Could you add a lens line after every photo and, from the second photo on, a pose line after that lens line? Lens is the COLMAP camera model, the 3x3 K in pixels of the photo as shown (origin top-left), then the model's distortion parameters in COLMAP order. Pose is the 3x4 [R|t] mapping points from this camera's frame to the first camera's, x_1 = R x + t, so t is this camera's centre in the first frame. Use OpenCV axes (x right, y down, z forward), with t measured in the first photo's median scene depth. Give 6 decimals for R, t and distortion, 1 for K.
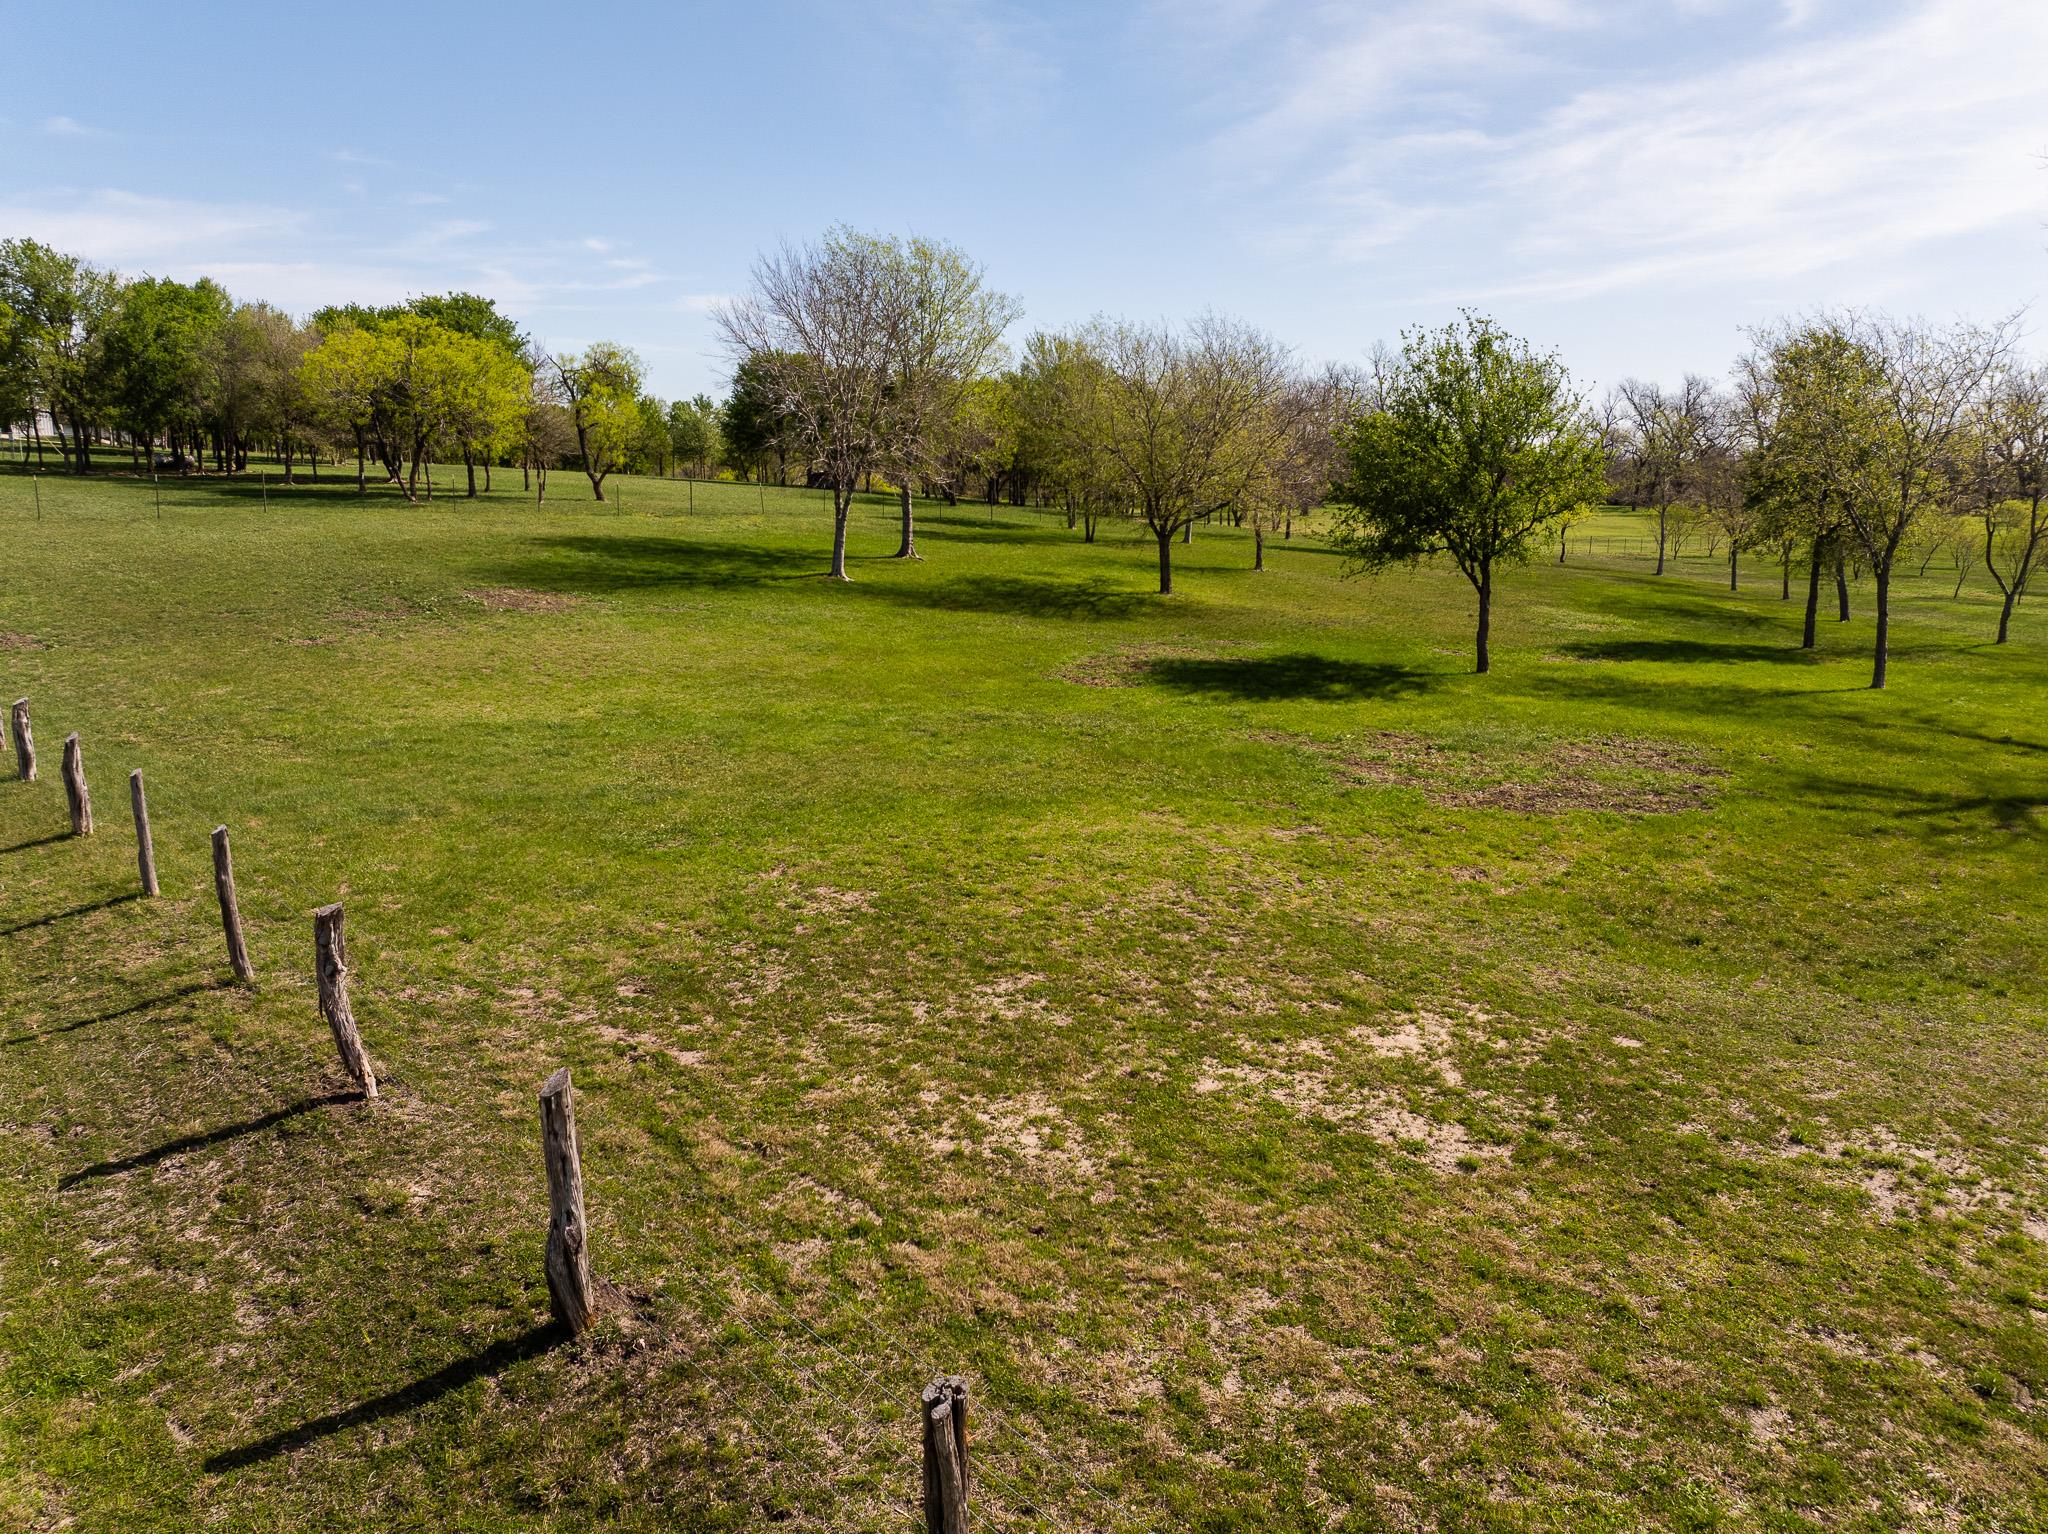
lens RADIAL K [[1435.6, 0, 1049.2], [0, 1435.6, 852.5], [0, 0, 1]] dist [-0.044831, 0.017915]
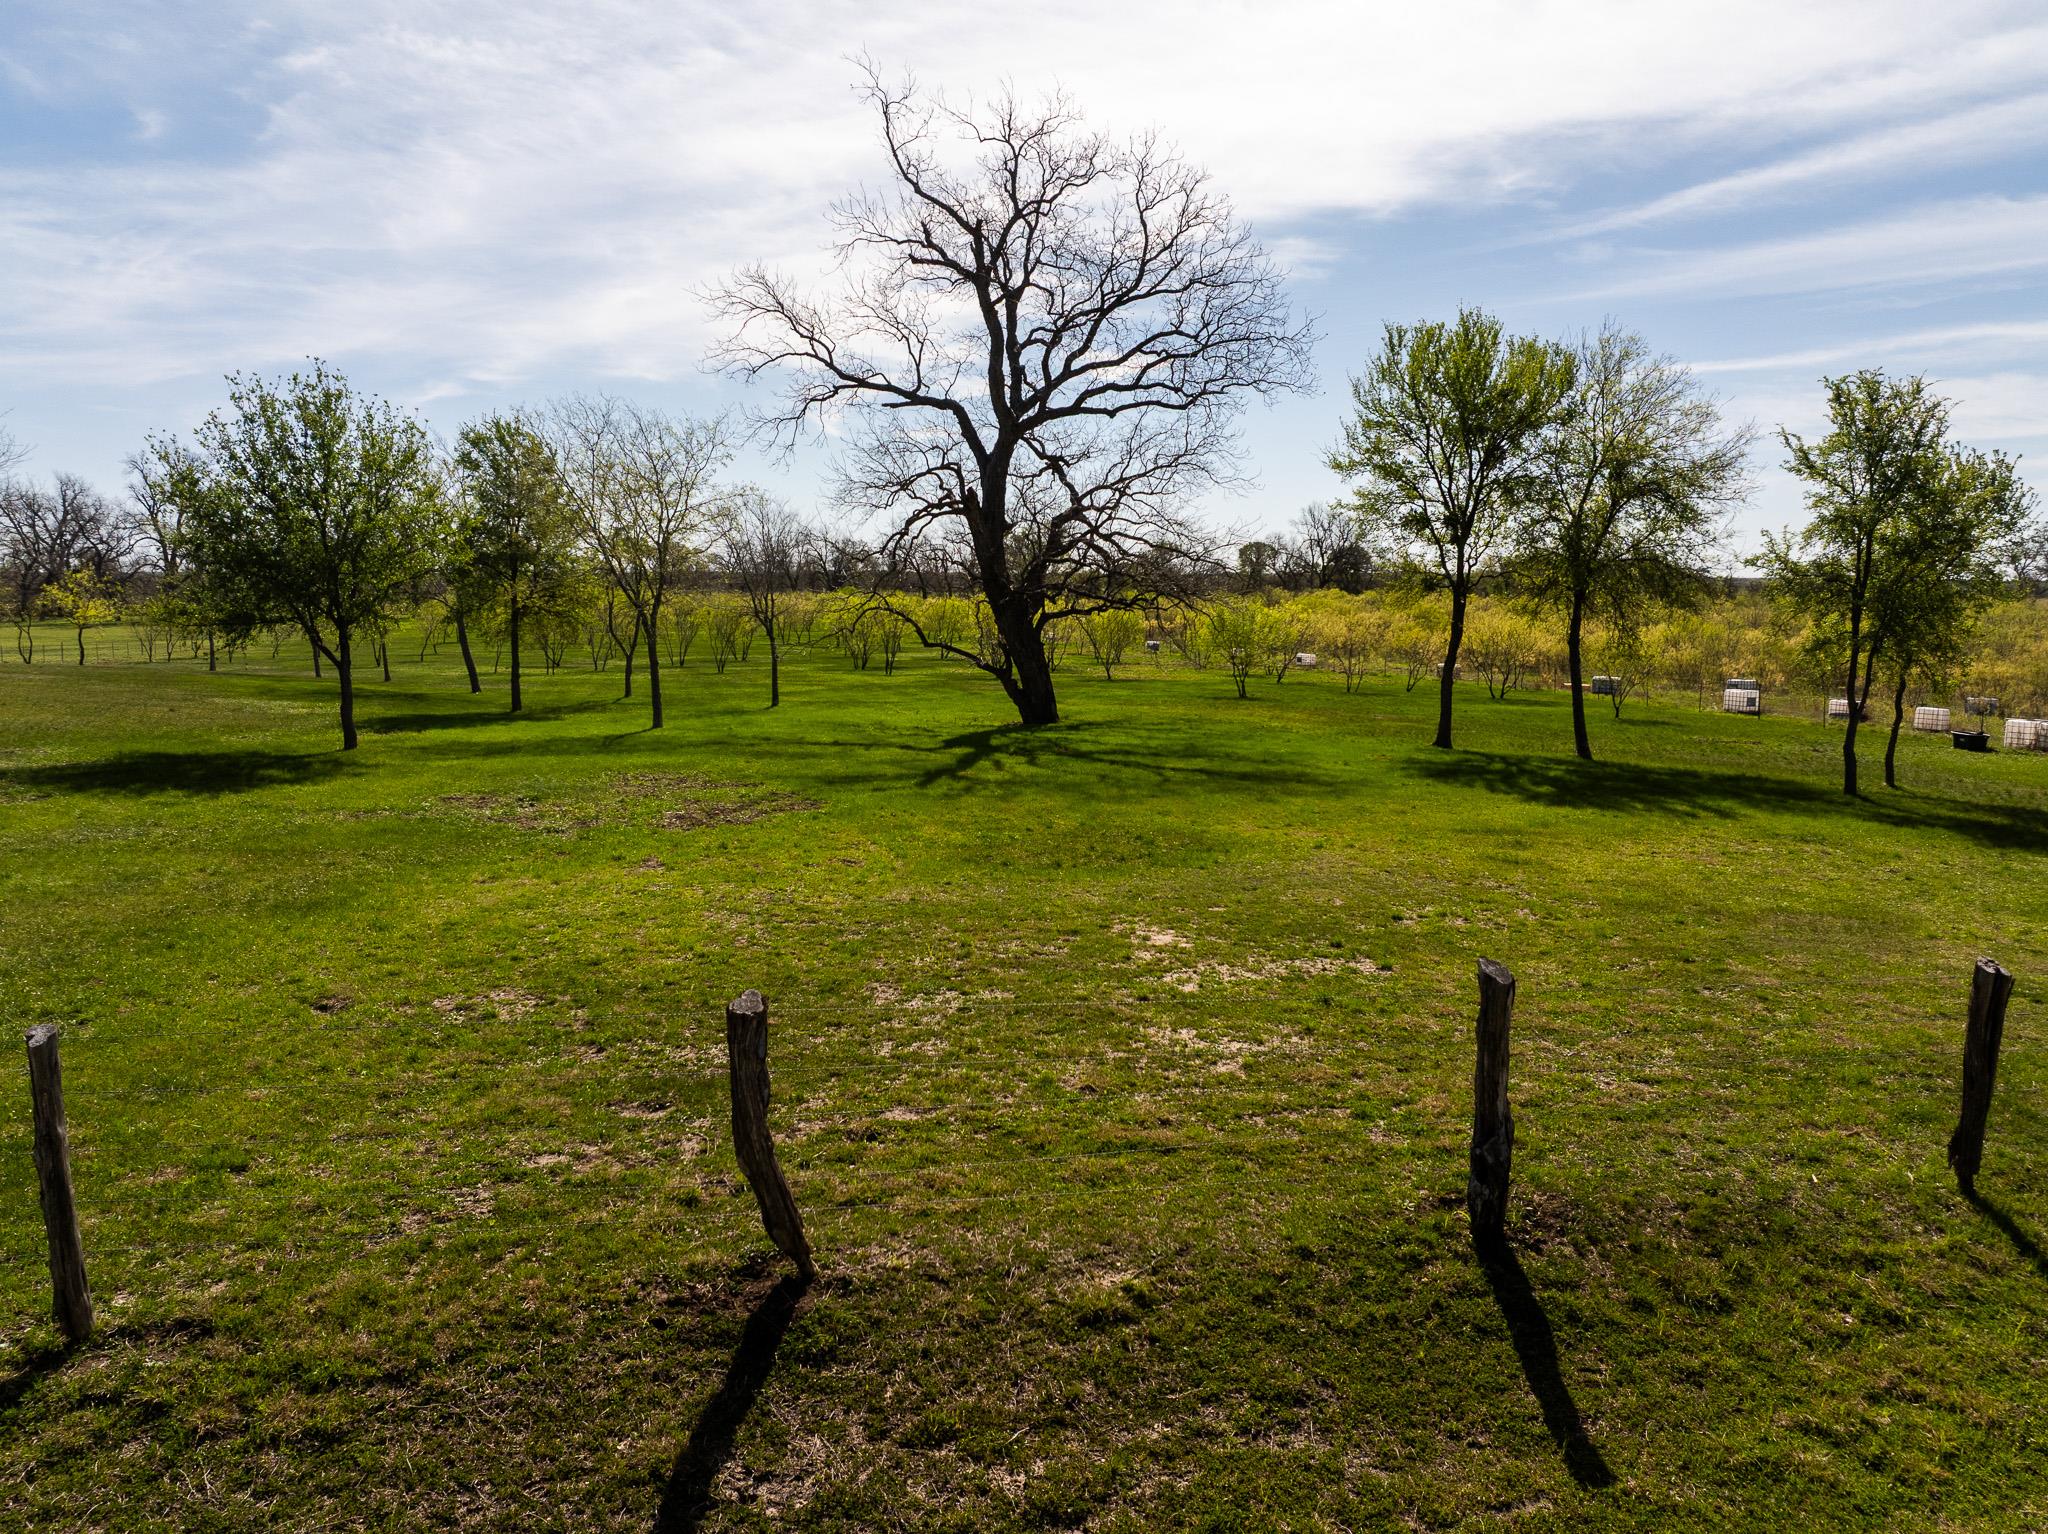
lens RADIAL K [[1435.6, 0, 1019.0], [0, 1435.6, 778.8], [0, 0, 1]] dist [-0.044831, 0.017915]
pose [[0.501855, -0.114974, 0.857276, -0.845048], [0.222577, 0.974915, 0.000453, -0.027173], [-0.835824, 0.190583, 0.514856, 0.461782]]
